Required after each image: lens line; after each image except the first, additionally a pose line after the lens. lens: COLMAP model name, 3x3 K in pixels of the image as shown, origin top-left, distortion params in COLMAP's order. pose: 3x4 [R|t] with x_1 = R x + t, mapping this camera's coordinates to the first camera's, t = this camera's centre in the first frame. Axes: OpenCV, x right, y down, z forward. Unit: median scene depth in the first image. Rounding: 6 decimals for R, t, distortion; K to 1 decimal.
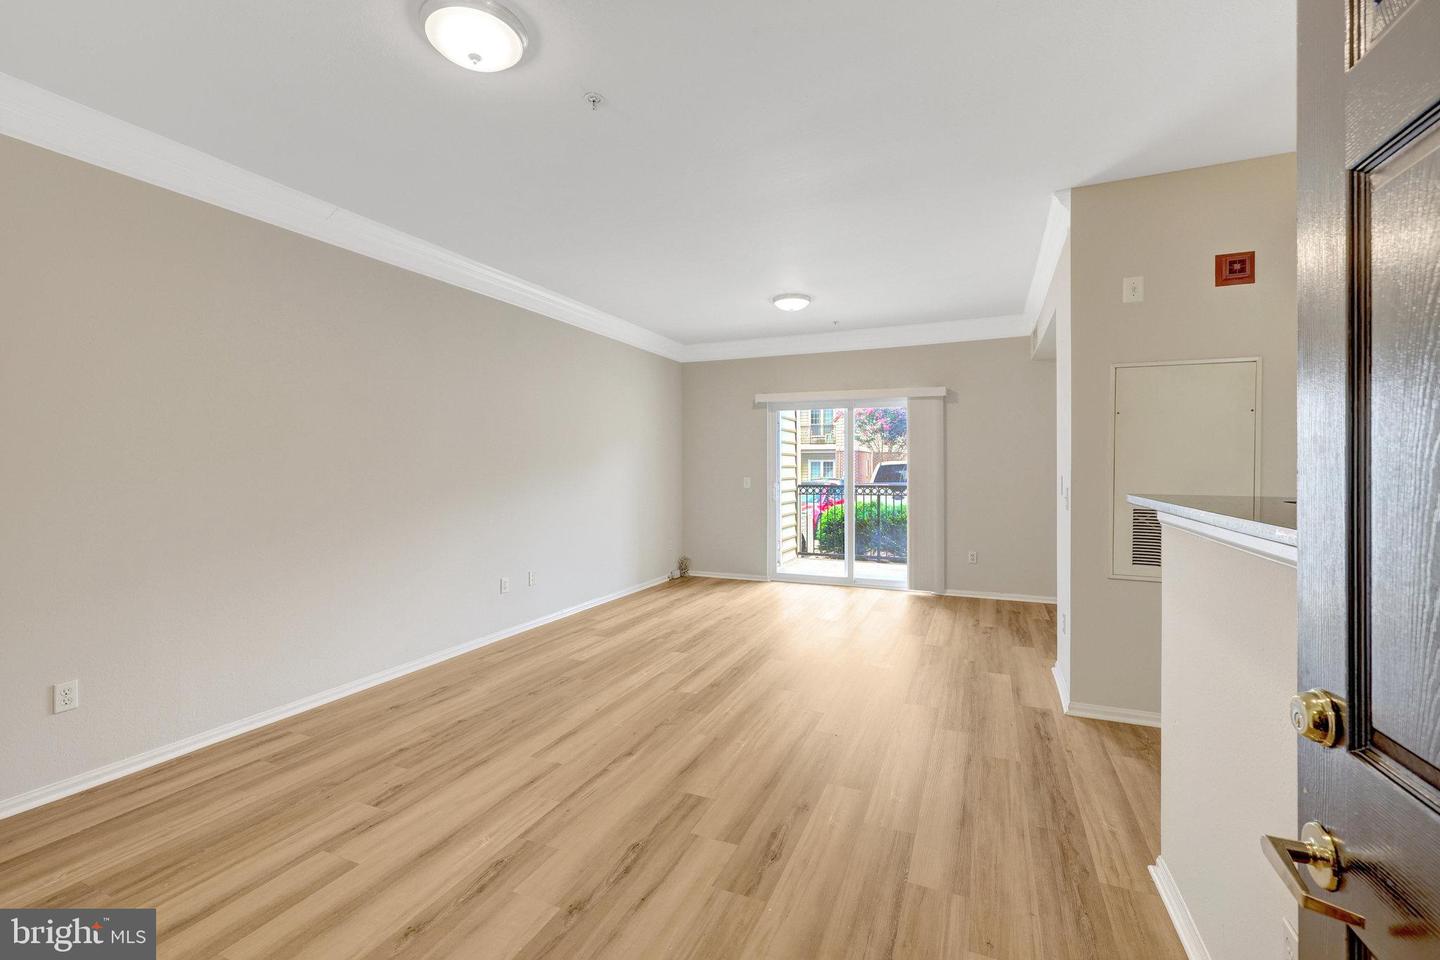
lens RADIAL K [[609.5, 0, 728.9], [0, 609.5, 481.1], [0, 0, 1]] dist [-0.003378, -0.000398]
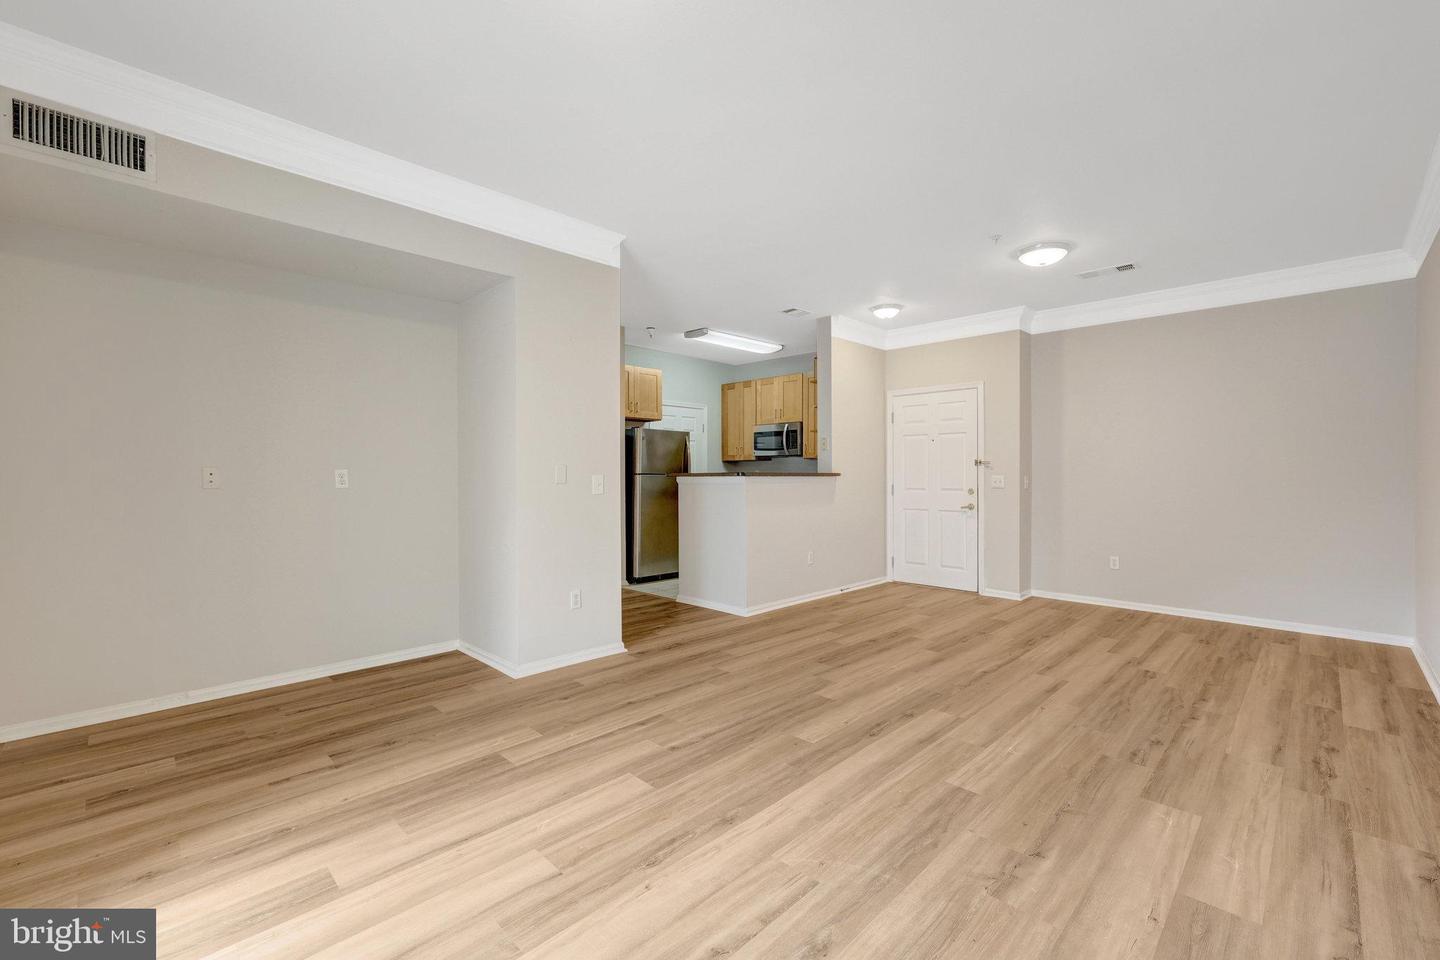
lens RADIAL K [[609.5, 0, 713.9], [0, 609.5, 486.9], [0, 0, 1]] dist [-0.003378, -0.000398]
pose [[-0.921462, -0.006871, 0.388407, -0.111564], [0.008910, 0.999207, 0.038815, -0.010845], [-0.388365, 0.039227, -0.920670, 2.082293]]
